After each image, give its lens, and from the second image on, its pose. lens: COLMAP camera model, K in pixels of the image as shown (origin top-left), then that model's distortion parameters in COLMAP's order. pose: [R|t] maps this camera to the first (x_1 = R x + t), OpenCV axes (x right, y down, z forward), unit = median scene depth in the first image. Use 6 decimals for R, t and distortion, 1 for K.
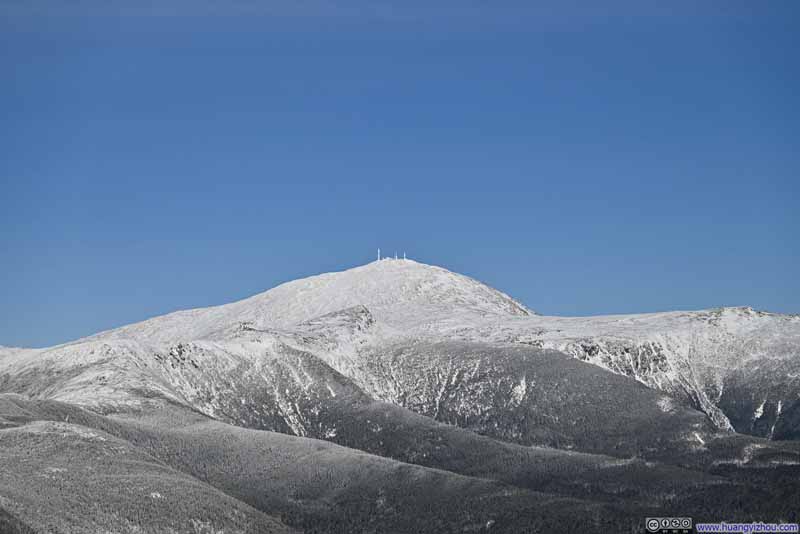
lens RADIAL K [[2809.8, 0, 398.0], [0, 2809.8, 264.4], [0, 0, 1]] dist [0.010333, 0.000000]
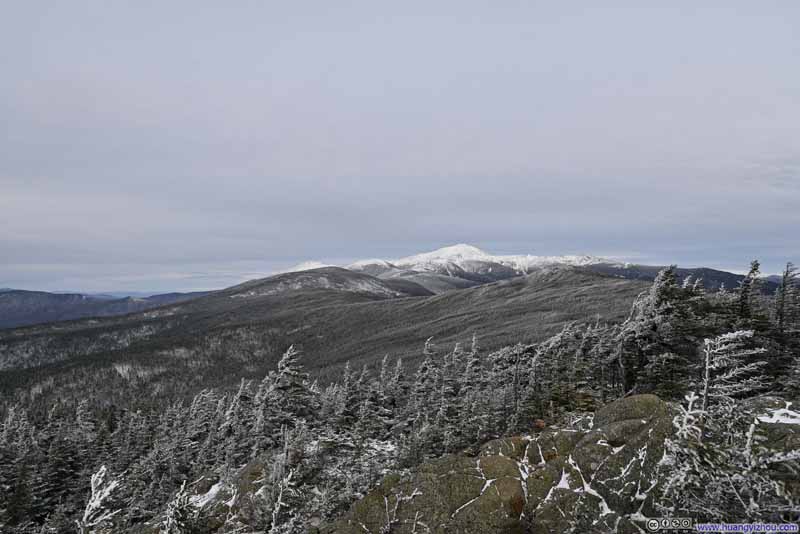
lens RADIAL K [[644.9, 0, 397.3], [0, 644.9, 264.7], [0, 0, 1]] dist [0.015539, 0.000717]
pose [[0.997411, 0.010613, -0.071118, -0.044683], [-0.008026, 0.999299, 0.036569, -0.008343], [0.071457, -0.035904, 0.996797, -0.238206]]
